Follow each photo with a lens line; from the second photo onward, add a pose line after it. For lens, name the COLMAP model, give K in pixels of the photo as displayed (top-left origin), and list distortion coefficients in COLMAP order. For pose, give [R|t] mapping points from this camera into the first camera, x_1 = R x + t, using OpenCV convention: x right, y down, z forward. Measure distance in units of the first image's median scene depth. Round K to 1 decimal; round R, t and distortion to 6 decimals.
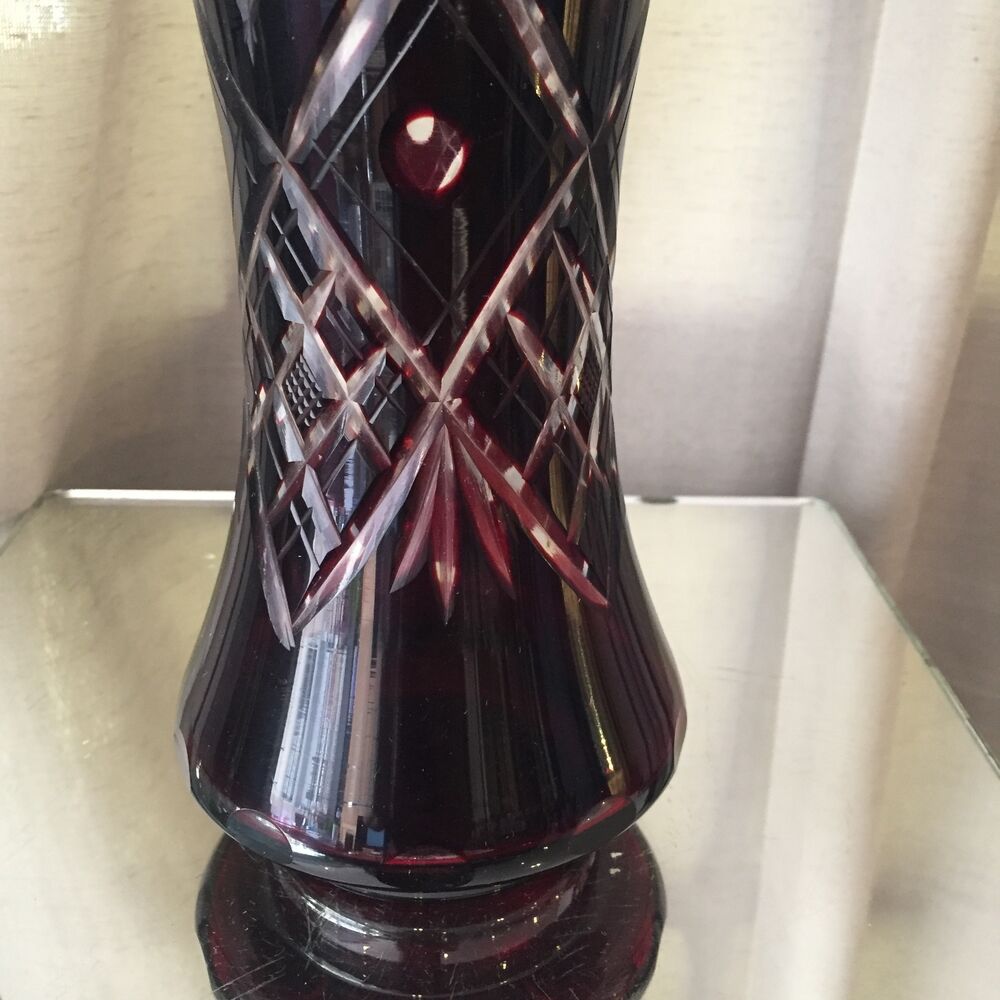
lens RADIAL K [[1161.6, 0, 498.5], [0, 1161.6, 504.2], [0, 0, 1]] dist [0.037284, 0.000000]
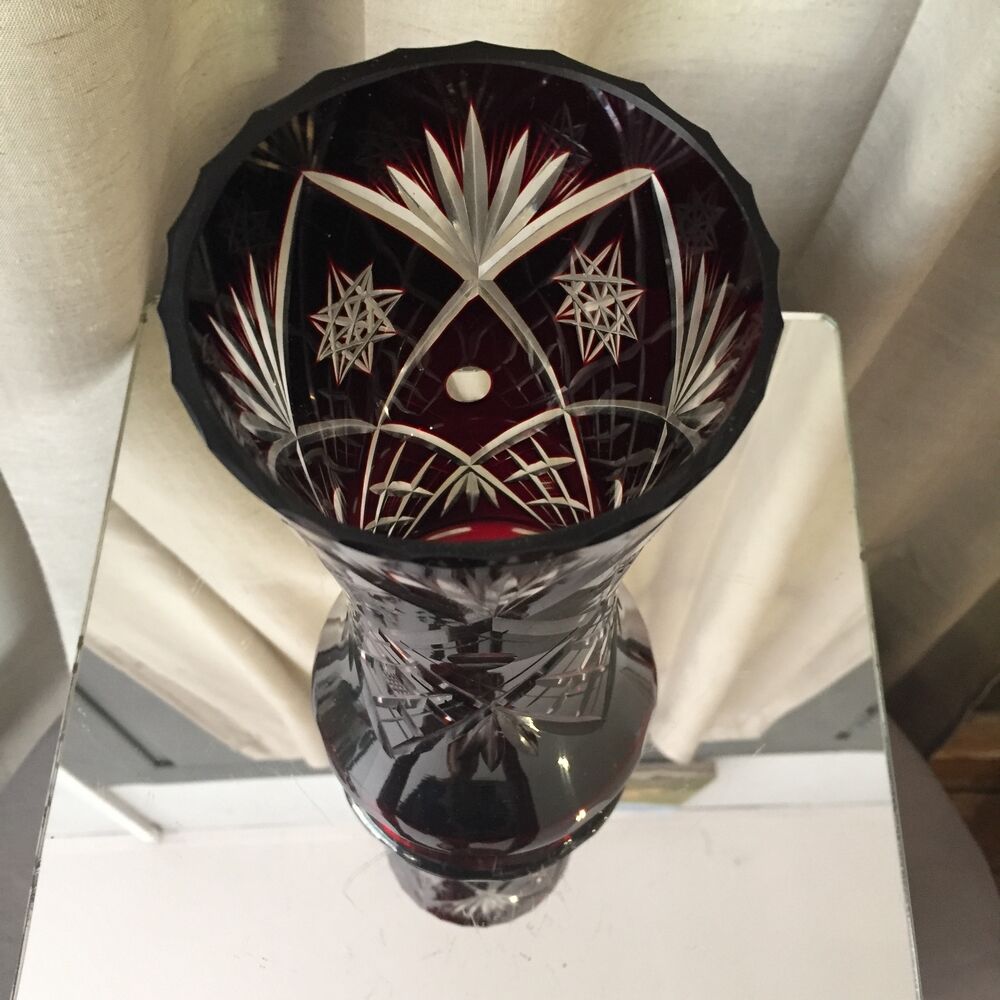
lens RADIAL K [[1161.6, 0, 505.6], [0, 1161.6, 508.8], [0, 0, 1]] dist [0.037284, 0.000000]
pose [[0.999002, 0.039149, -0.021511, -0.005260], [-0.016456, 0.770227, 0.637557, -0.705996], [0.041528, -0.636567, 0.770102, 0.007721]]
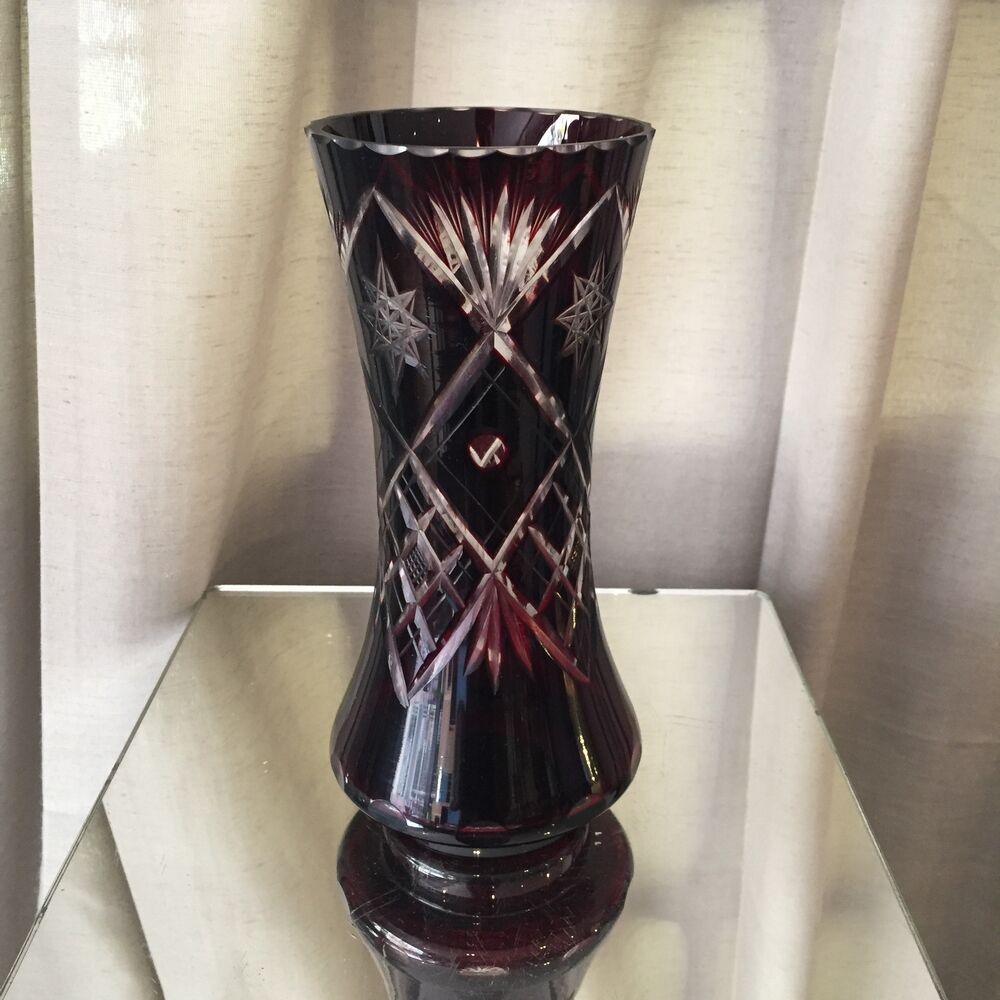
lens RADIAL K [[1161.6, 0, 501.5], [0, 1161.6, 498.3], [0, 0, 1]] dist [0.037284, 0.000000]
pose [[0.999550, -0.001626, -0.029963, 0.011288], [0.000631, 0.999449, -0.033186, -0.084720], [0.030000, 0.033152, 0.999000, -0.483169]]
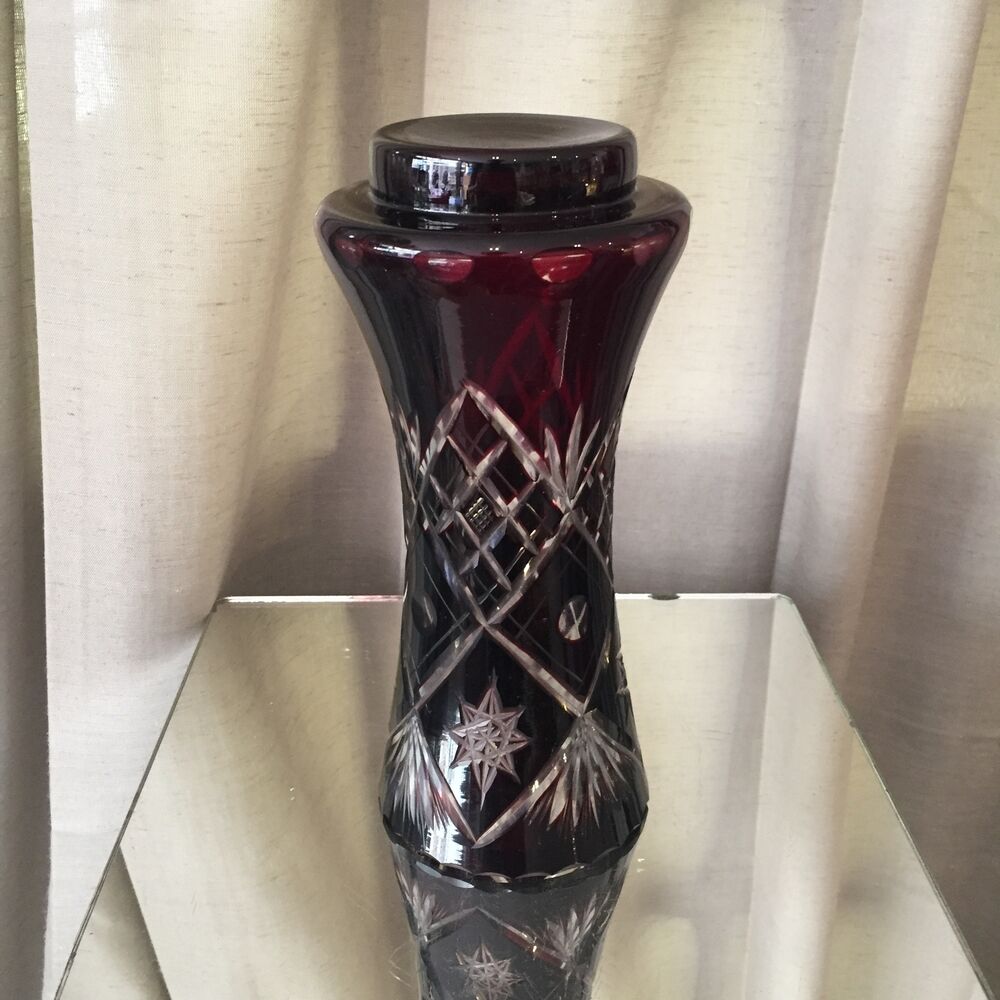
lens RADIAL K [[1161.6, 0, 500.3], [0, 1161.6, 495.5], [0, 0, 1]] dist [0.037284, 0.000000]
pose [[0.999873, -0.014536, -0.006477, -0.054246], [0.014473, 0.999848, -0.009758, -0.137042], [0.006618, 0.009663, 0.999931, -0.443452]]
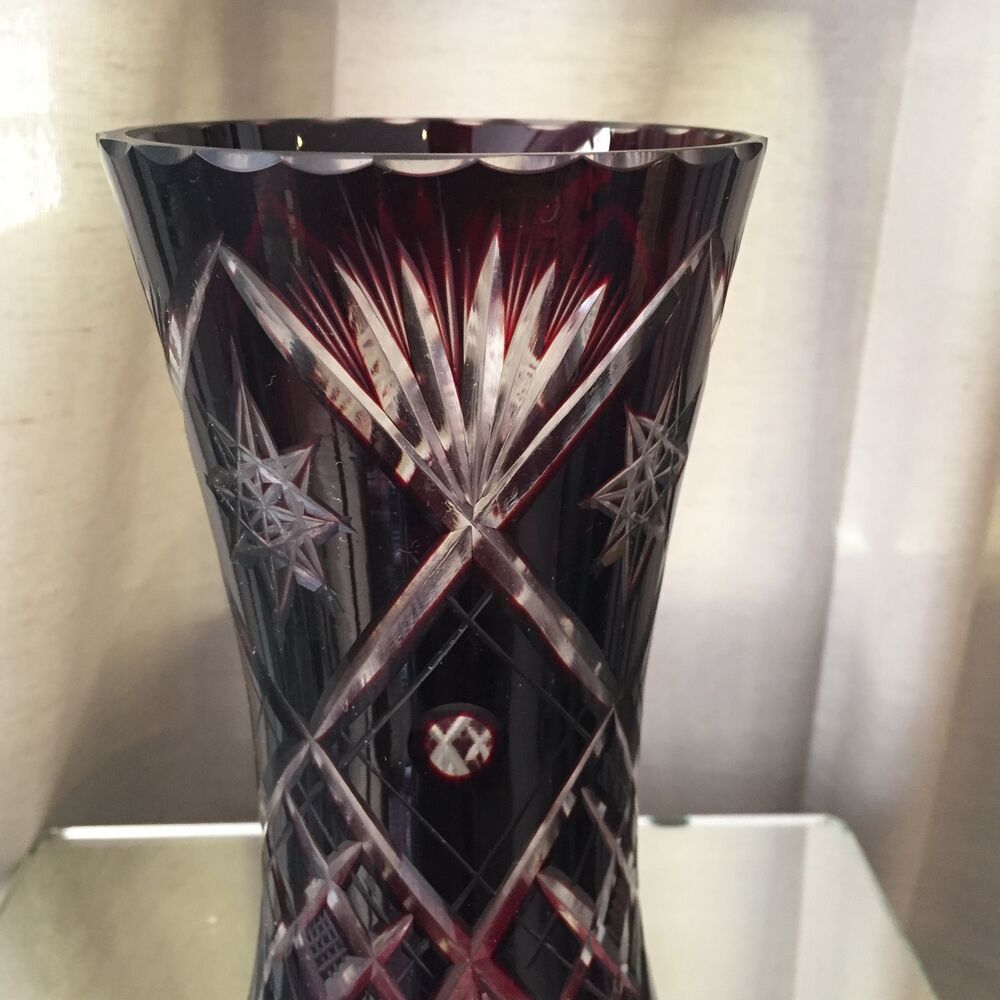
lens RADIAL K [[1161.6, 0, 501.5], [0, 1161.6, 492.8], [0, 0, 1]] dist [0.037284, 0.000000]
pose [[0.999712, -0.018495, 0.015274, -0.017753], [0.019997, 0.994283, -0.104890, -0.217954], [-0.013247, 0.105166, 0.994366, -0.005866]]
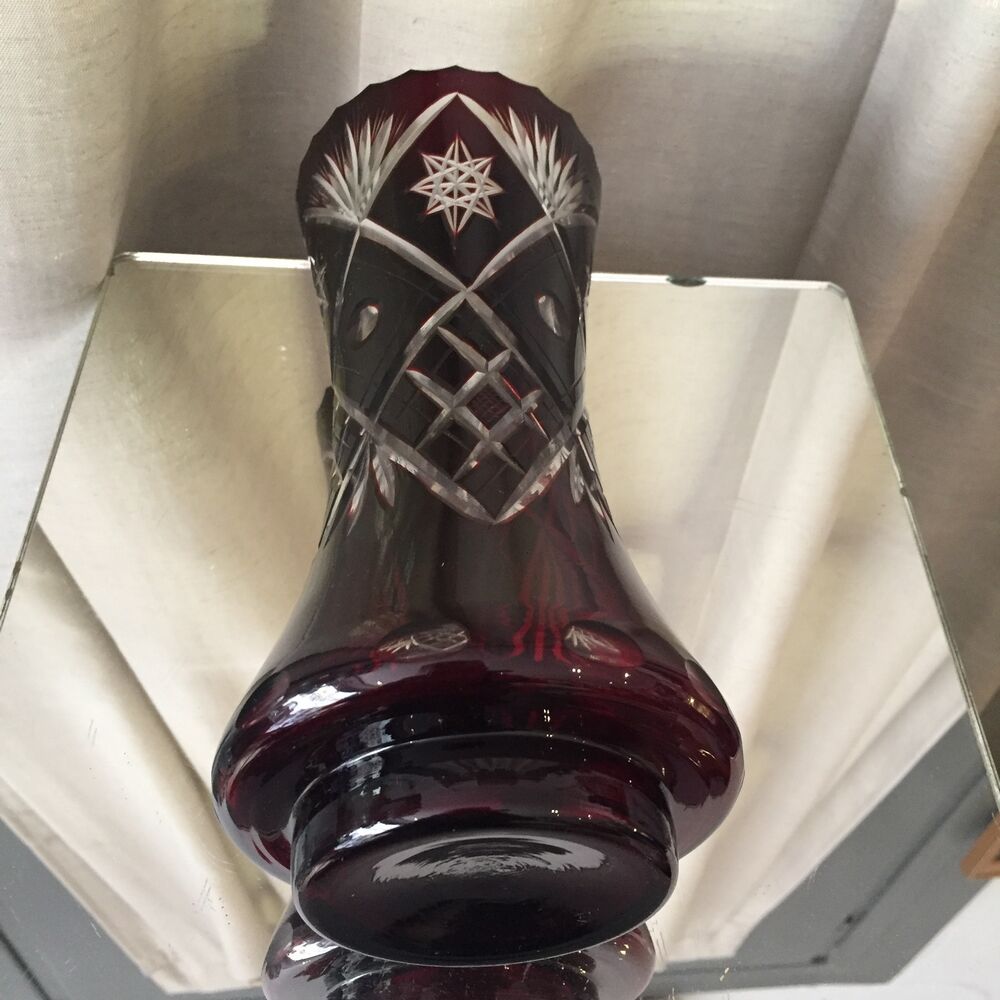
lens RADIAL K [[1161.6, 0, 502.9], [0, 1161.6, 508.0], [0, 0, 1]] dist [0.037284, 0.000000]
pose [[0.998974, 0.033469, 0.030506, -0.072487], [-0.043321, 0.902547, 0.428406, -0.329765], [-0.013195, -0.429288, 0.903071, -0.076843]]
